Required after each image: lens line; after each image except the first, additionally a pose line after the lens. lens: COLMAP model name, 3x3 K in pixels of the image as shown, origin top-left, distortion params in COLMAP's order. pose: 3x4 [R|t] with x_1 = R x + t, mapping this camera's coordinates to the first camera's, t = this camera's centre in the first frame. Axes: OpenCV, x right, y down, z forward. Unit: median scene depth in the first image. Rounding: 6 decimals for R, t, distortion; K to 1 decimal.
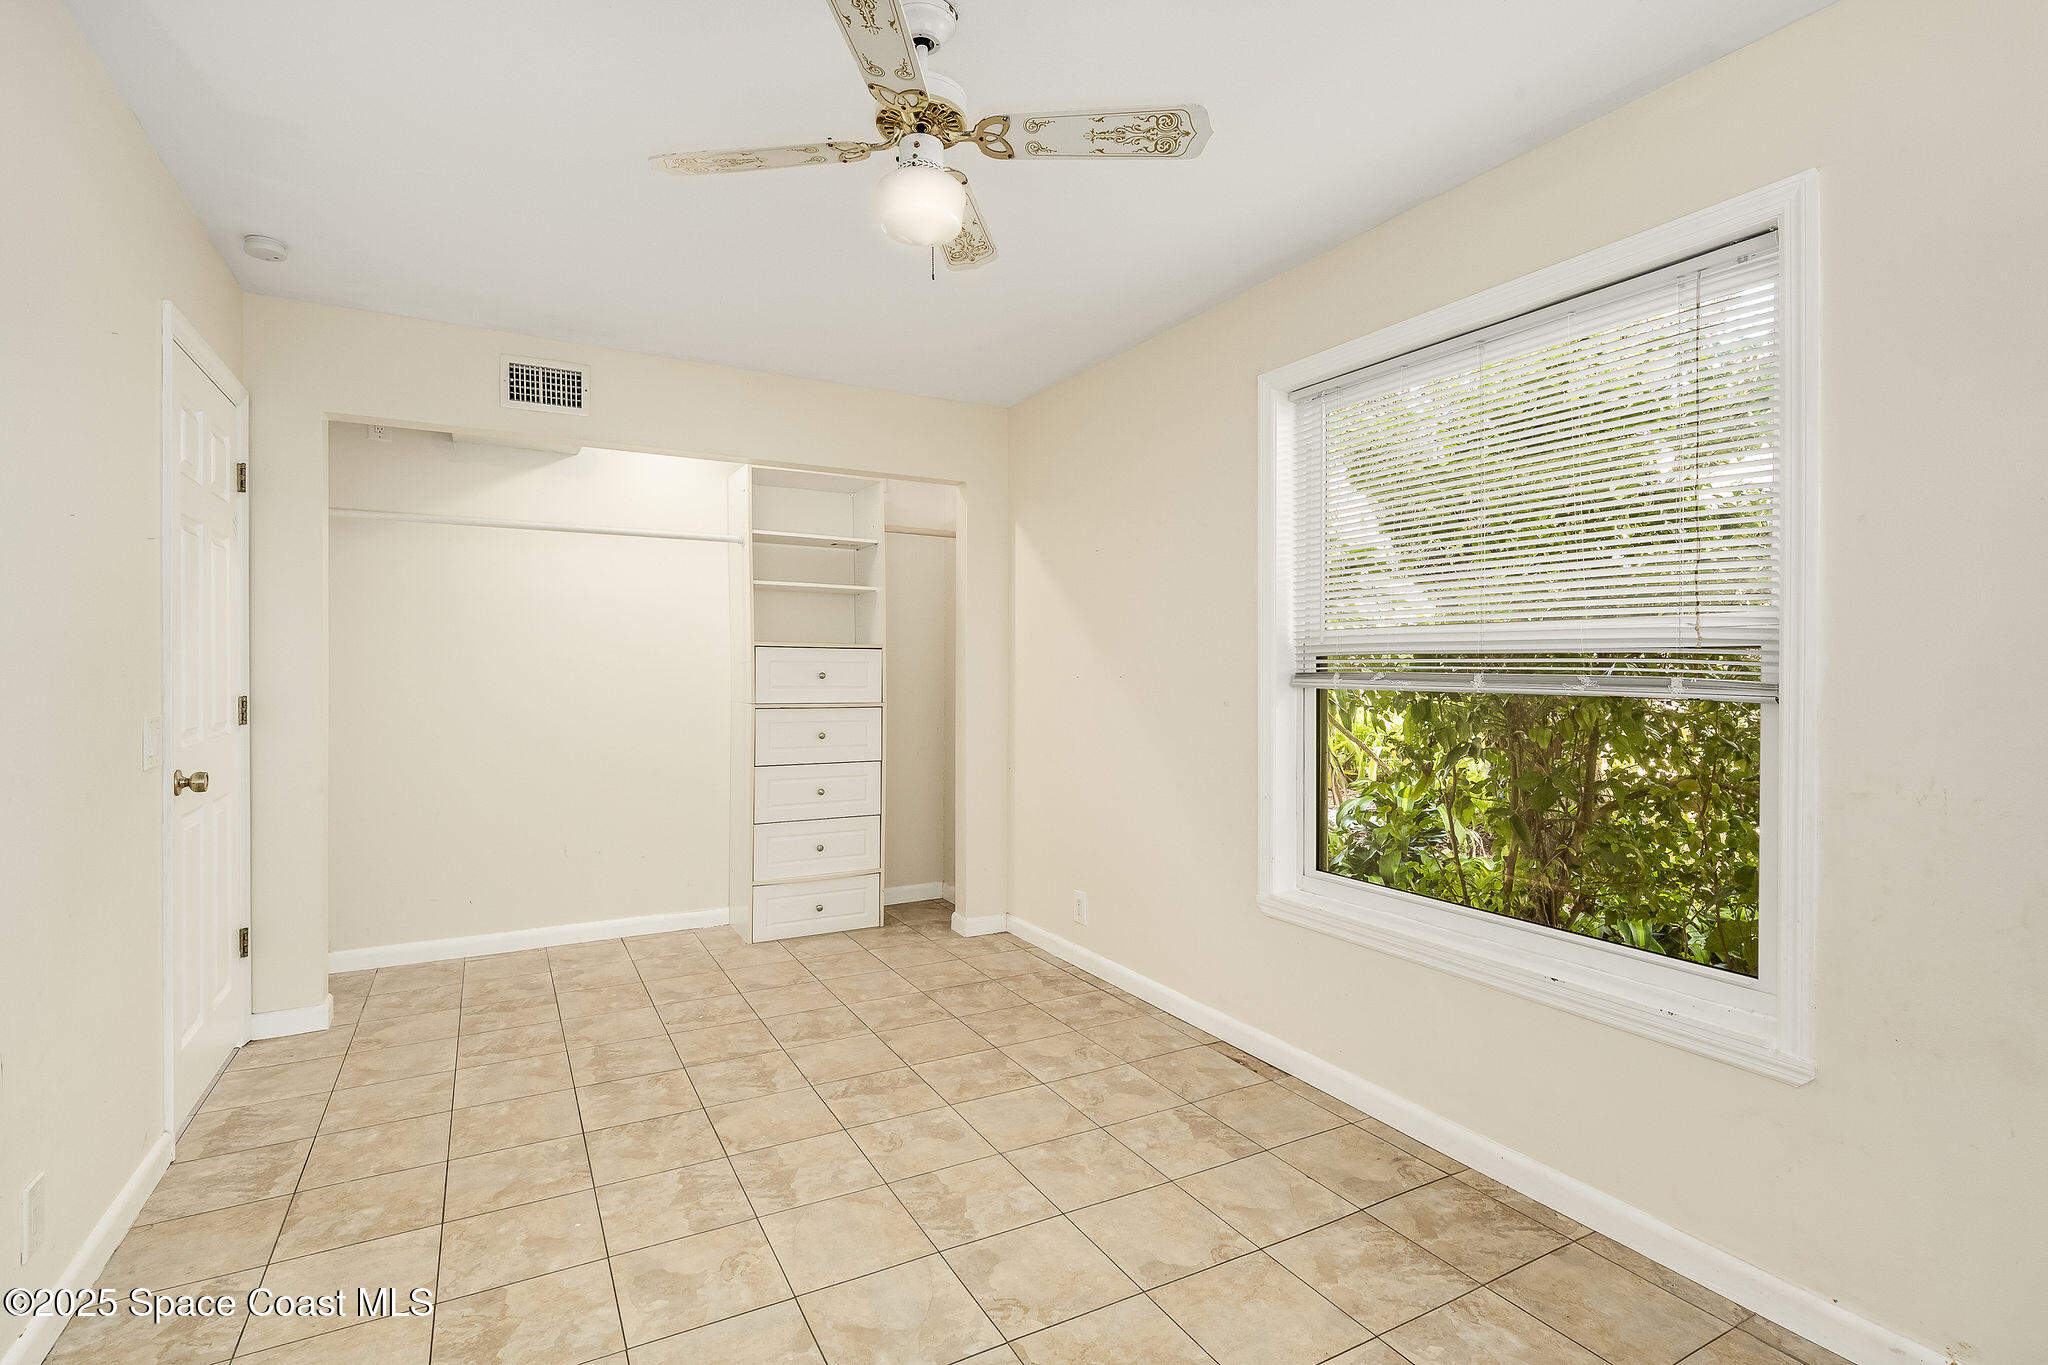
lens RADIAL K [[973.5, 0, 1024.2], [0, 973.5, 661.9], [0, 0, 1]] dist [-0.000618, 0.000166]
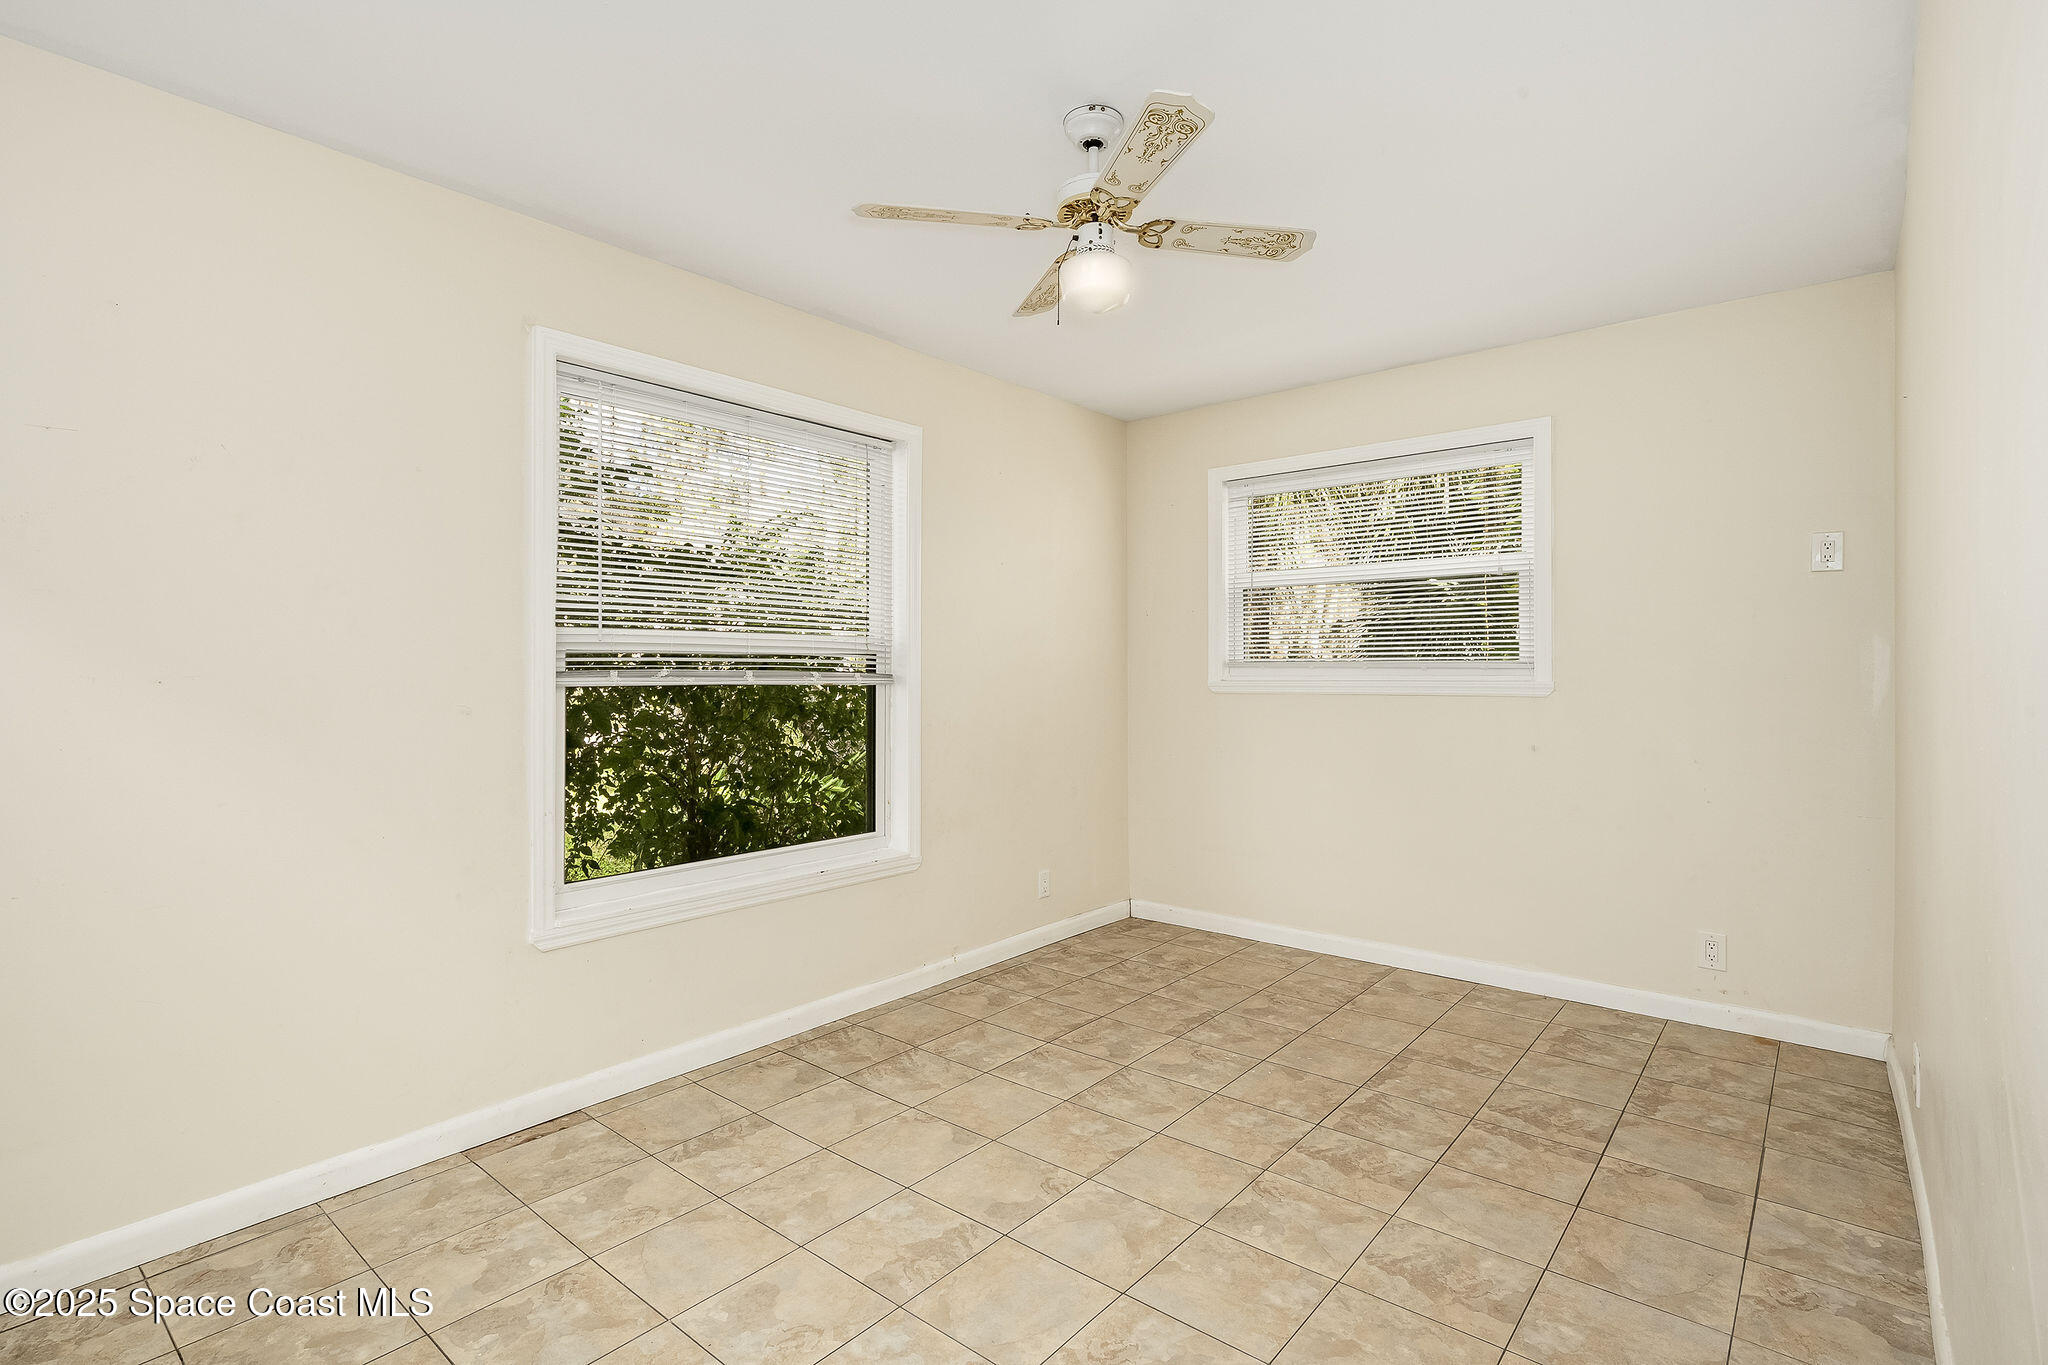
lens RADIAL K [[973.5, 0, 1024.2], [0, 973.5, 661.9], [0, 0, 1]] dist [-0.000618, 0.000166]
pose [[-0.358351, -0.002200, 0.933584, -0.877804], [-0.007423, 0.999972, -0.000493, -0.001341], [-0.933557, -0.007106, -0.358358, 1.125148]]
